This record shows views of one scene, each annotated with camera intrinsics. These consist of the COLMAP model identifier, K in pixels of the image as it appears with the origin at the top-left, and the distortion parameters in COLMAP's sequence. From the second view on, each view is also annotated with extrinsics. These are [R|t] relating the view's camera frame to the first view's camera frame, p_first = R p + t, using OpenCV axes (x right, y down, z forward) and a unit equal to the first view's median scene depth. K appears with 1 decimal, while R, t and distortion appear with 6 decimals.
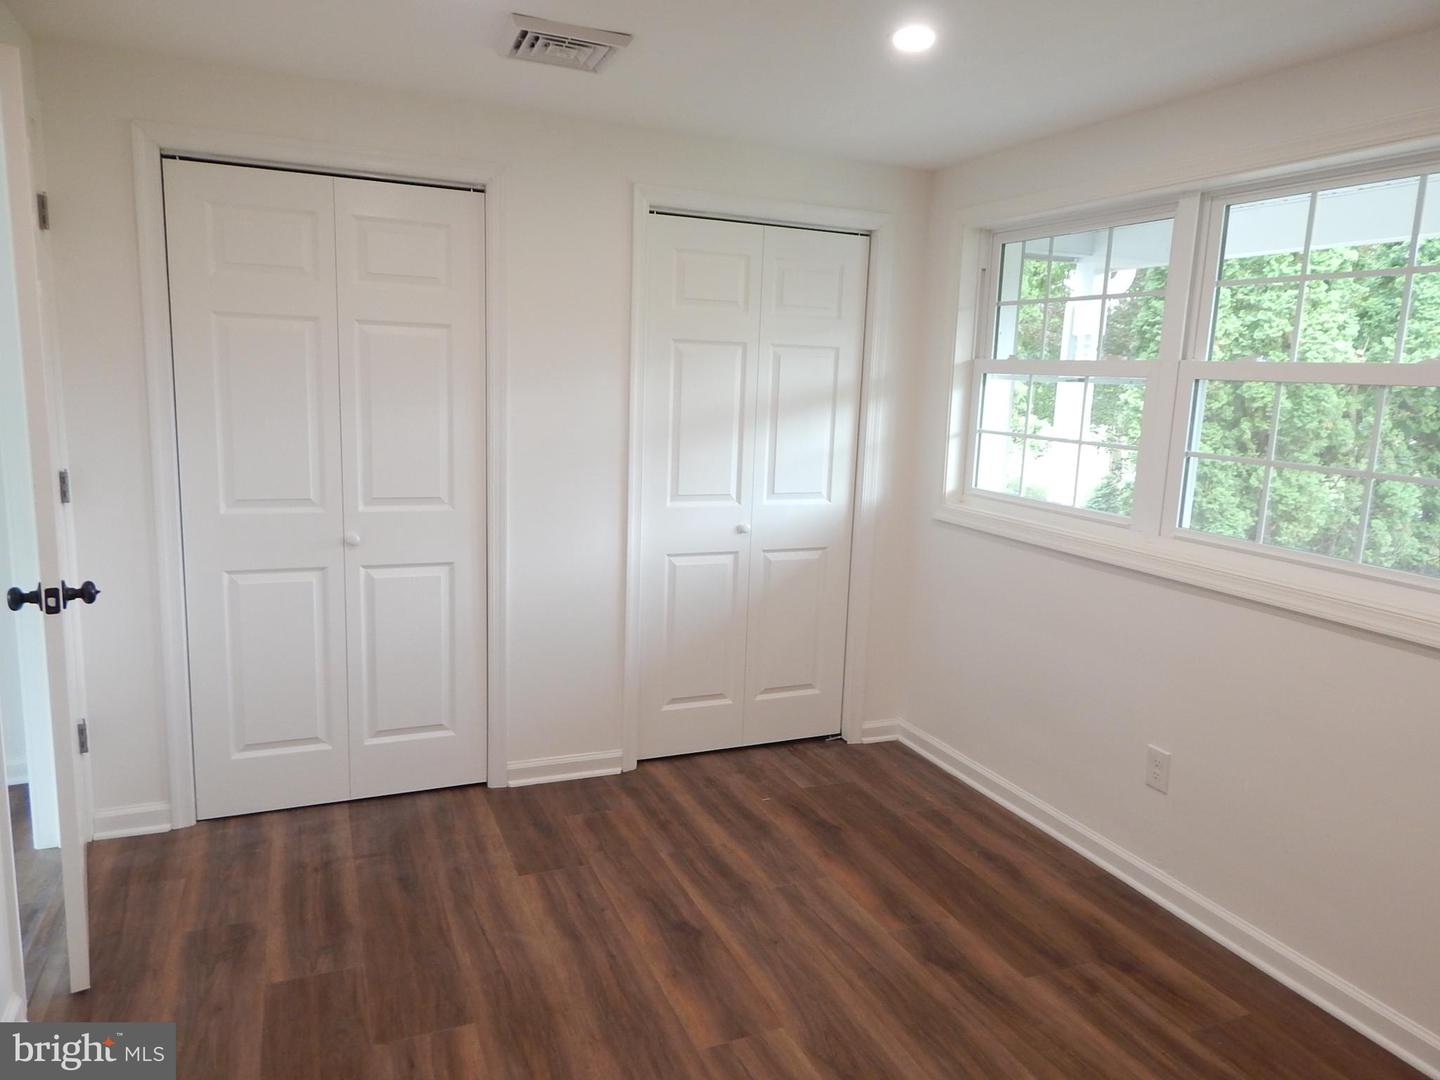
lens RADIAL K [[959.3, 0, 725.6], [0, 959.3, 539.3], [0, 0, 1]] dist [0.011998, -0.006541]
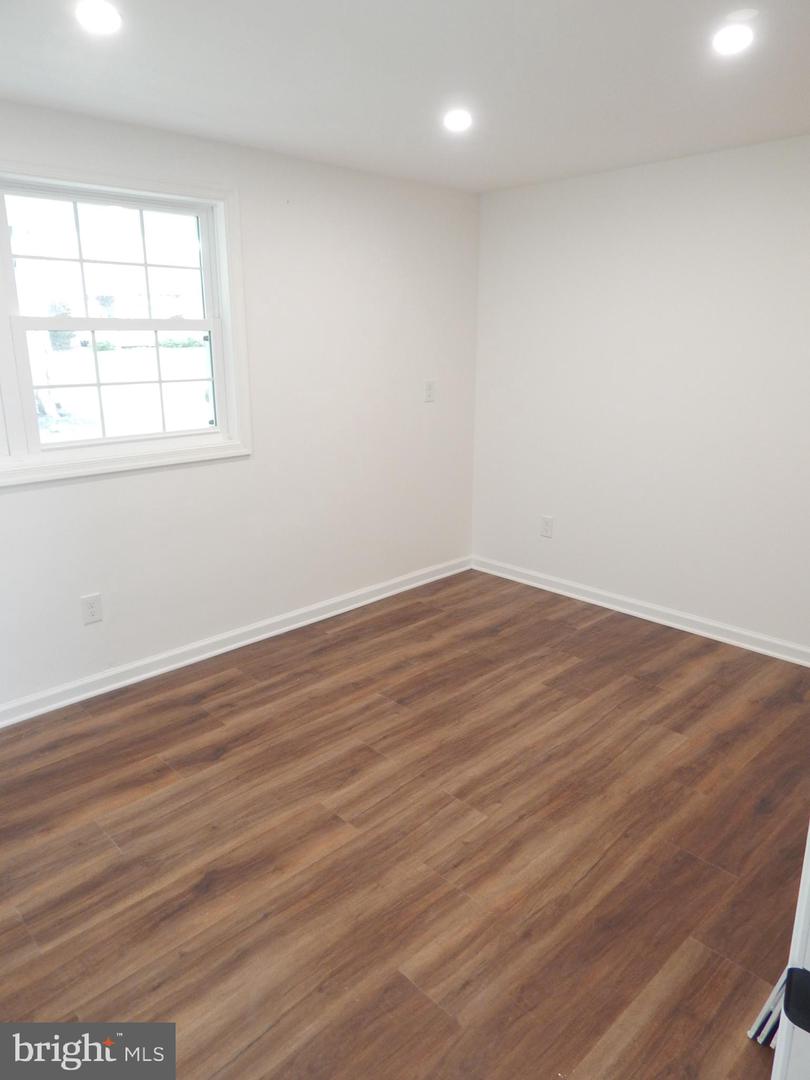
lens RADIAL K [[719.5, 0, 405.0], [0, 719.5, 540.0], [0, 0, 1]] dist [0.011998, -0.006541]
pose [[-0.338585, -0.293365, 0.894034, -0.727333], [0.156853, 0.919262, 0.361046, -0.194012], [-0.927770, 0.262477, -0.265234, 0.933242]]
